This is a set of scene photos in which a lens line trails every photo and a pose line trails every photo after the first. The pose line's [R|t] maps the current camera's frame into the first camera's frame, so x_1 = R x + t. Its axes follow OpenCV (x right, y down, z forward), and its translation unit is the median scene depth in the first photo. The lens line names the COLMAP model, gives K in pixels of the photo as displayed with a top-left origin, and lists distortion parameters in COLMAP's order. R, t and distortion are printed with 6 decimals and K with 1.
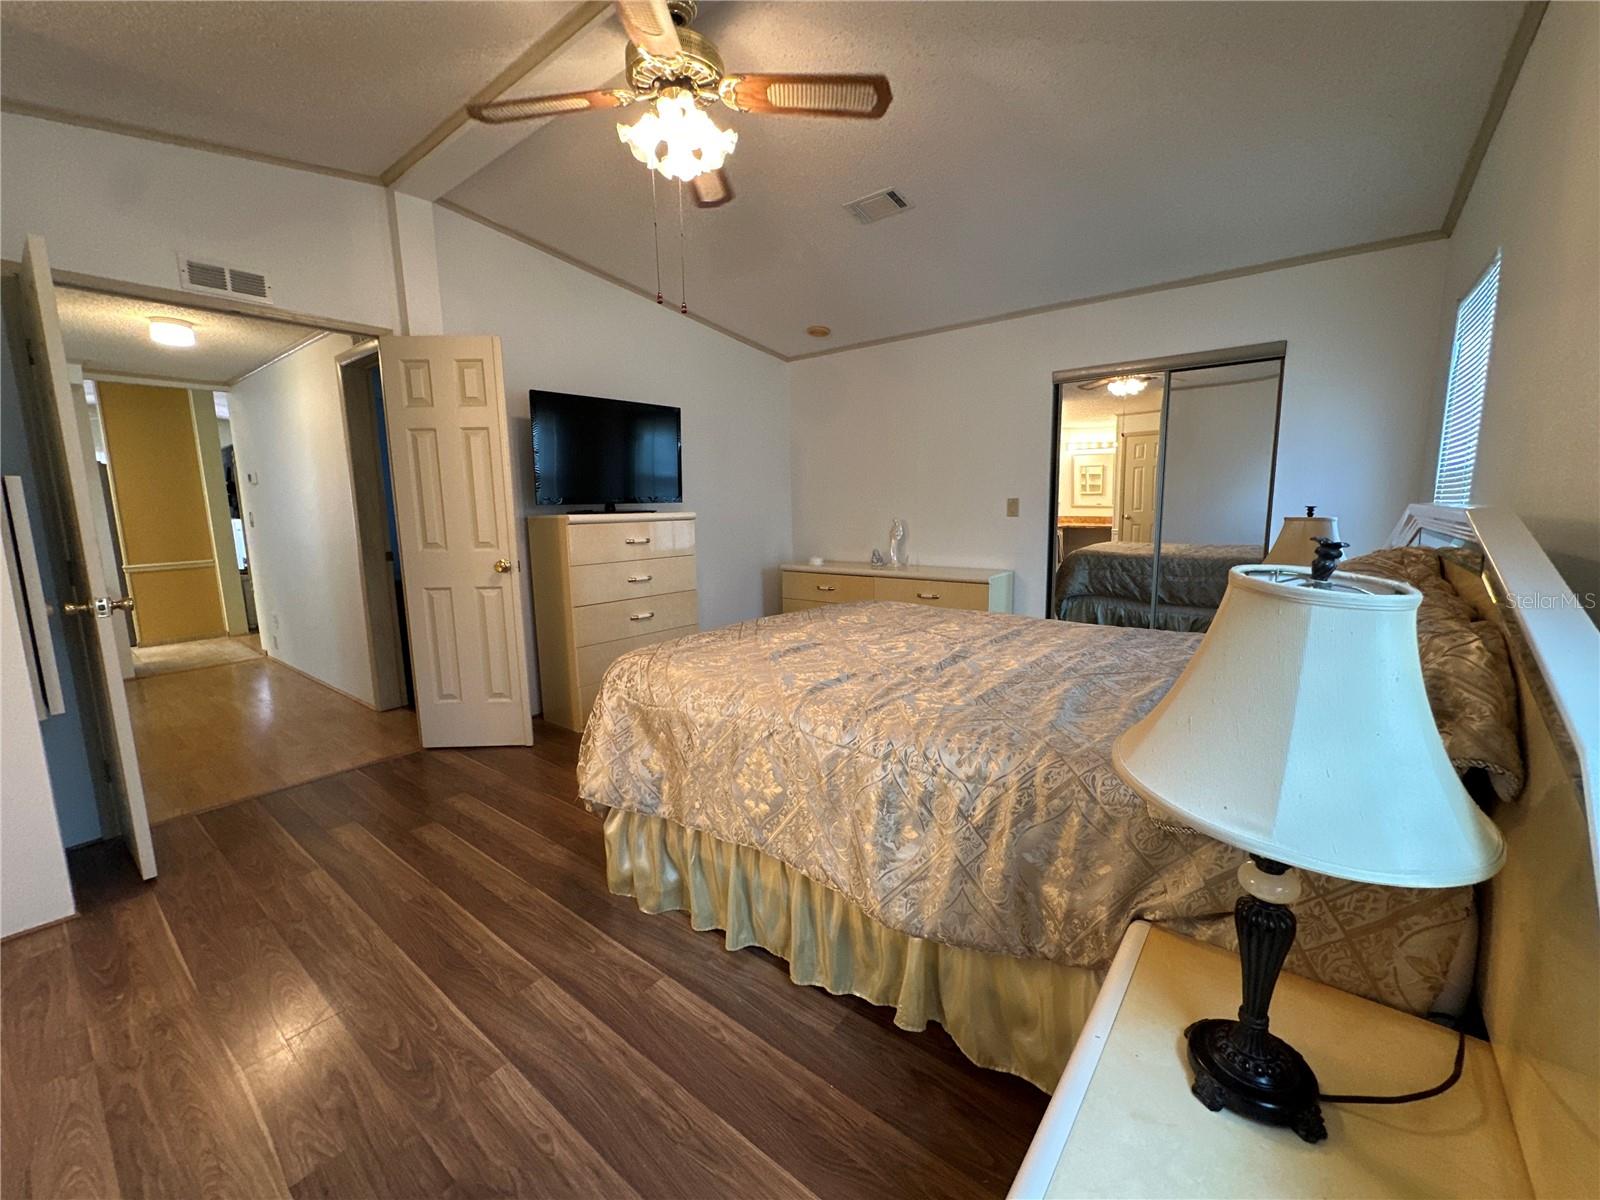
lens RADIAL K [[578.2, 0, 801.0], [0, 578.2, 579.6], [0, 0, 1]] dist [-0.006911, -0.000102]
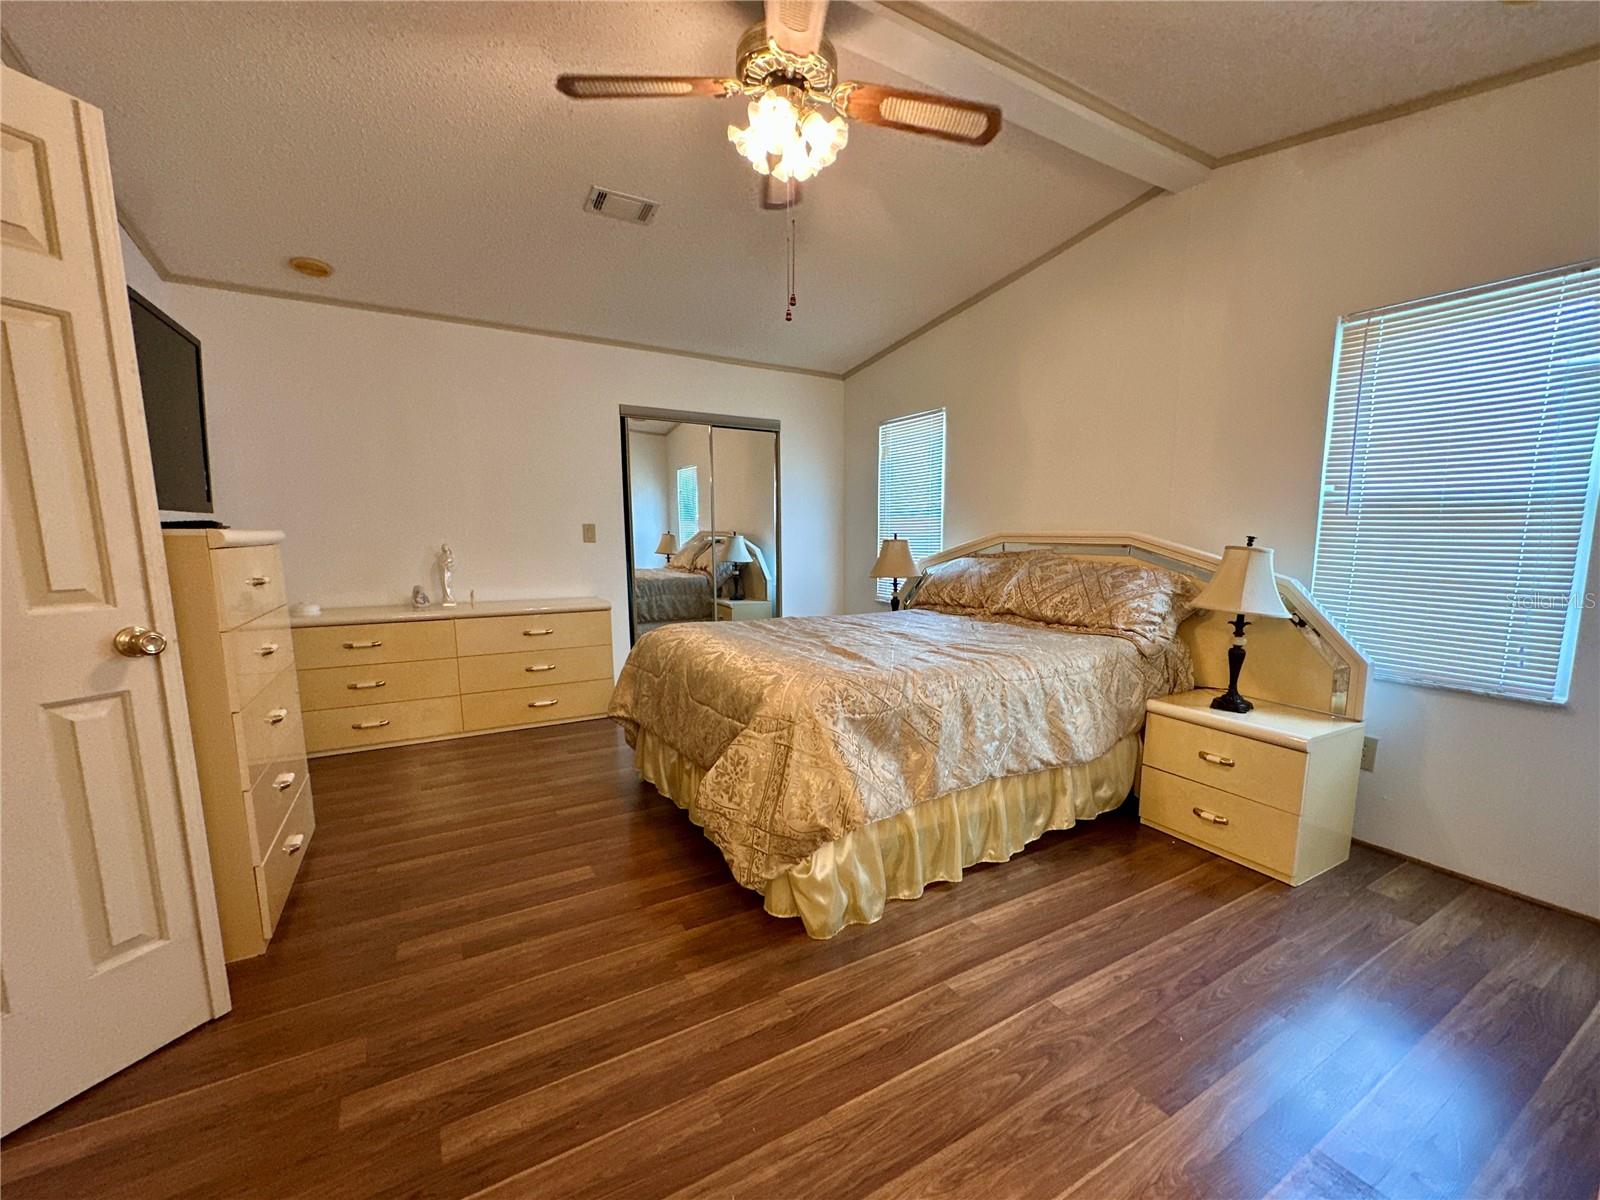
lens RADIAL K [[643.0, 0, 800.0], [0, 643.0, 600.0], [0, 0, 1]] dist [-0.003255, 0.000207]
pose [[0.428736, -0.074950, 0.900316, -1.306033], [0.101279, 0.994258, 0.034541, -0.036505], [-0.897735, 0.076374, 0.433865, 0.590645]]
